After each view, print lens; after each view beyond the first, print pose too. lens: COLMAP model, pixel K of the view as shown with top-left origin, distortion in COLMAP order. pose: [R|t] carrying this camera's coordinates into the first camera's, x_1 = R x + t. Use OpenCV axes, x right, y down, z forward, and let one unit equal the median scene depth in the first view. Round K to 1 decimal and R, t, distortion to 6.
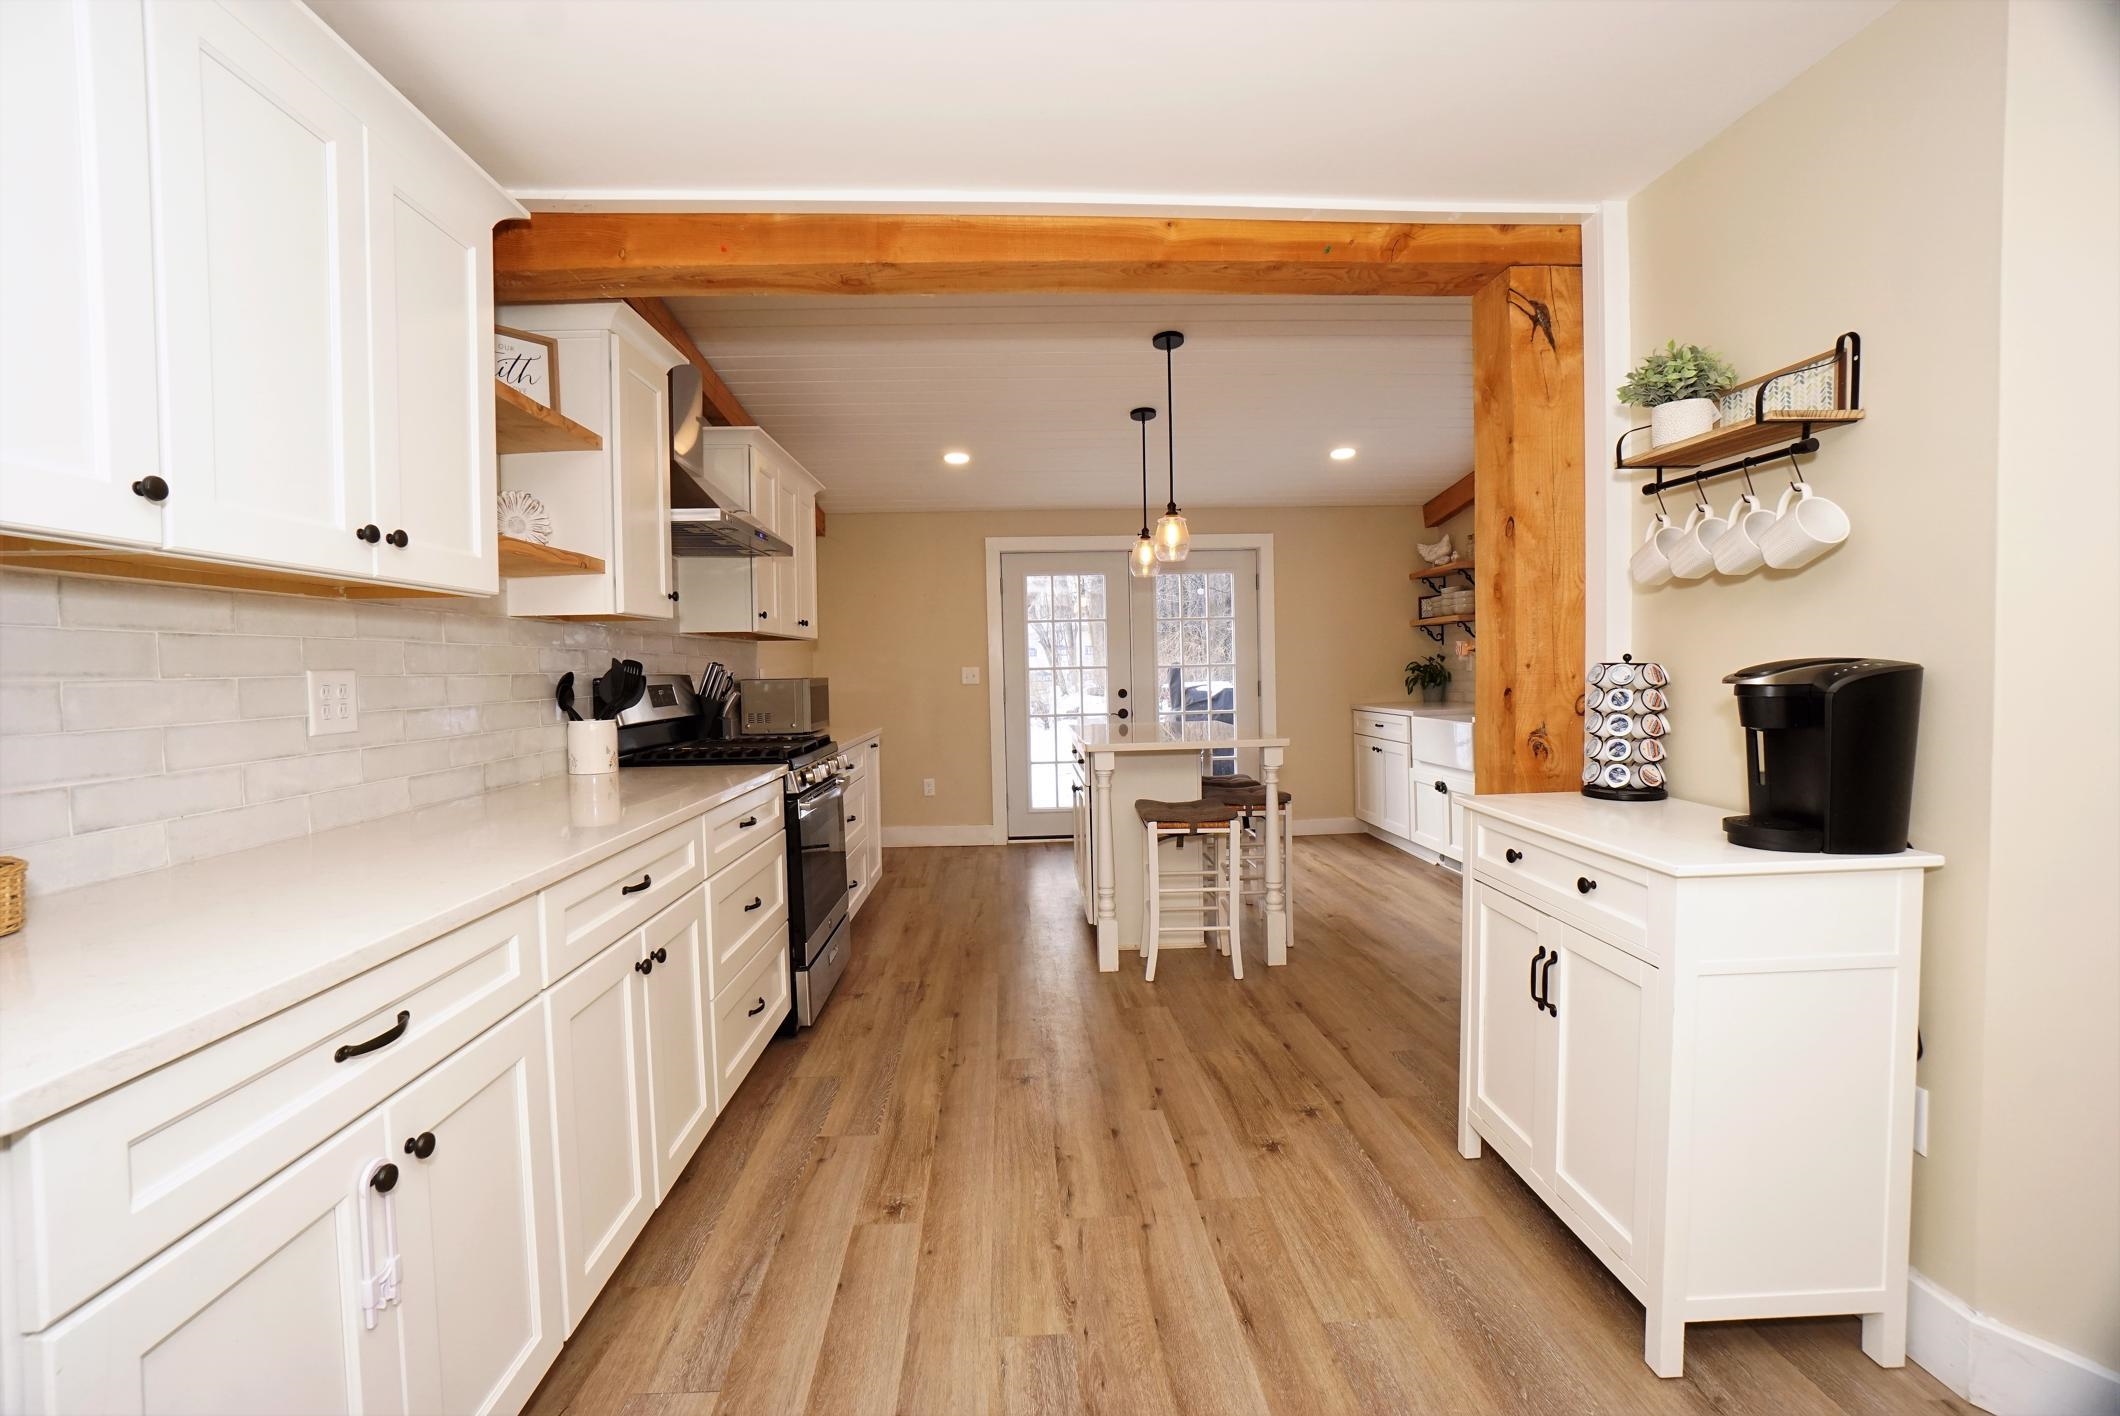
lens RADIAL K [[951.6, 0, 1032.3], [0, 951.6, 700.9], [0, 0, 1]] dist [-0.037617, 0.007053]
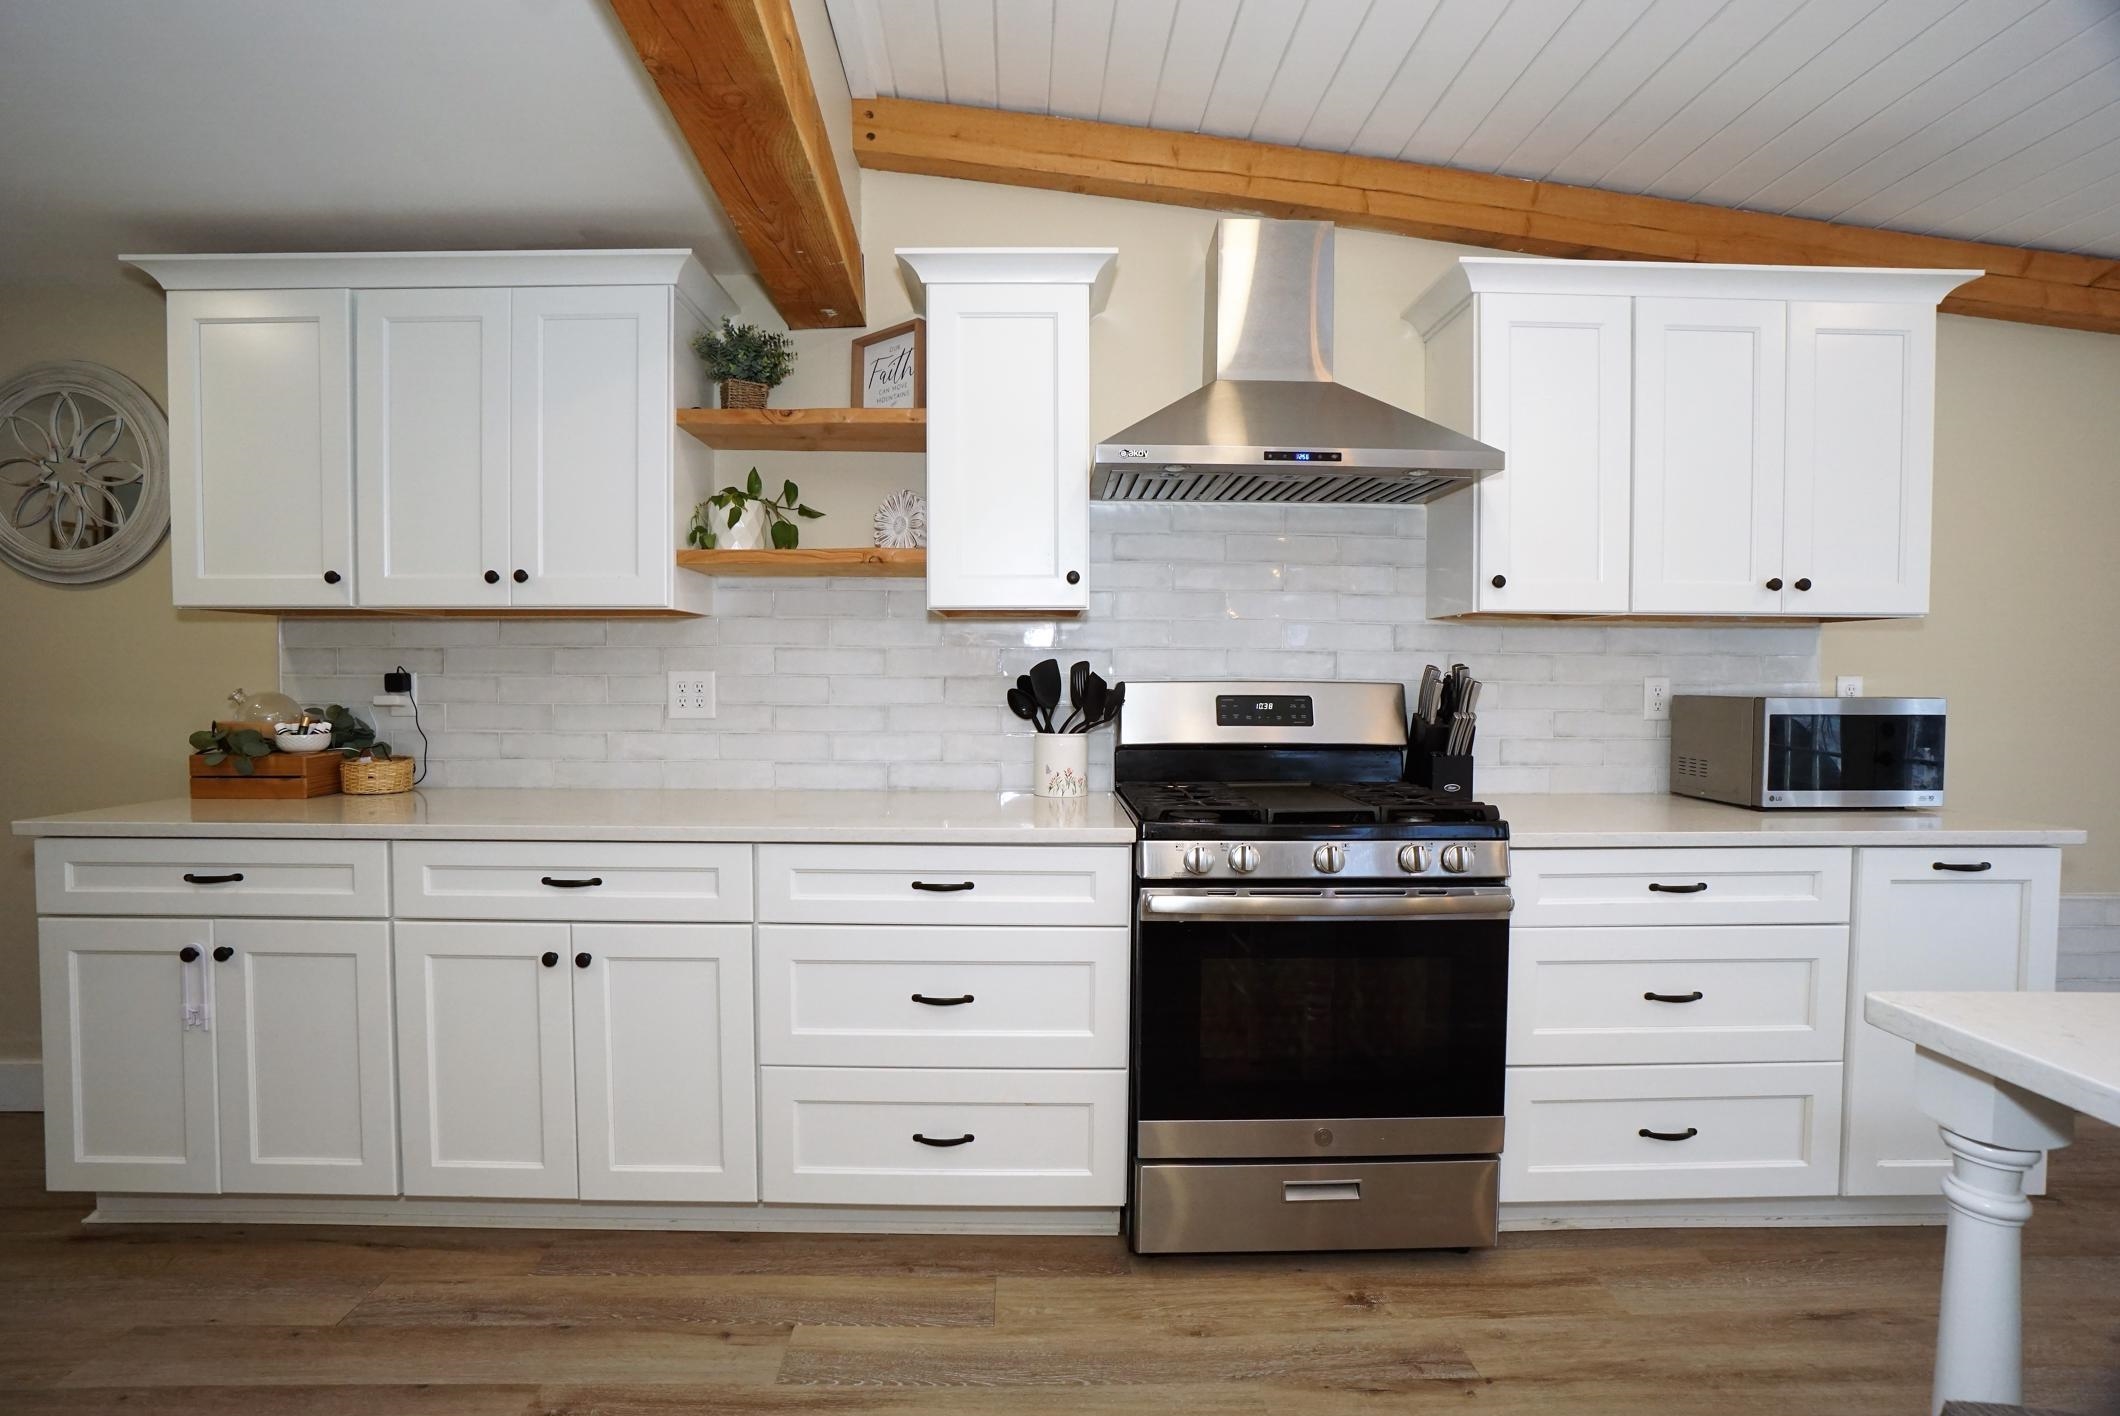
lens RADIAL K [[951.6, 0, 1047.7], [0, 951.6, 703.7], [0, 0, 1]] dist [-0.037617, 0.007053]
pose [[-0.008299, 0.045809, -0.998916, 0.469576], [-0.040767, 0.998104, 0.046111, -0.054628], [0.999134, 0.041106, -0.006415, 1.184539]]
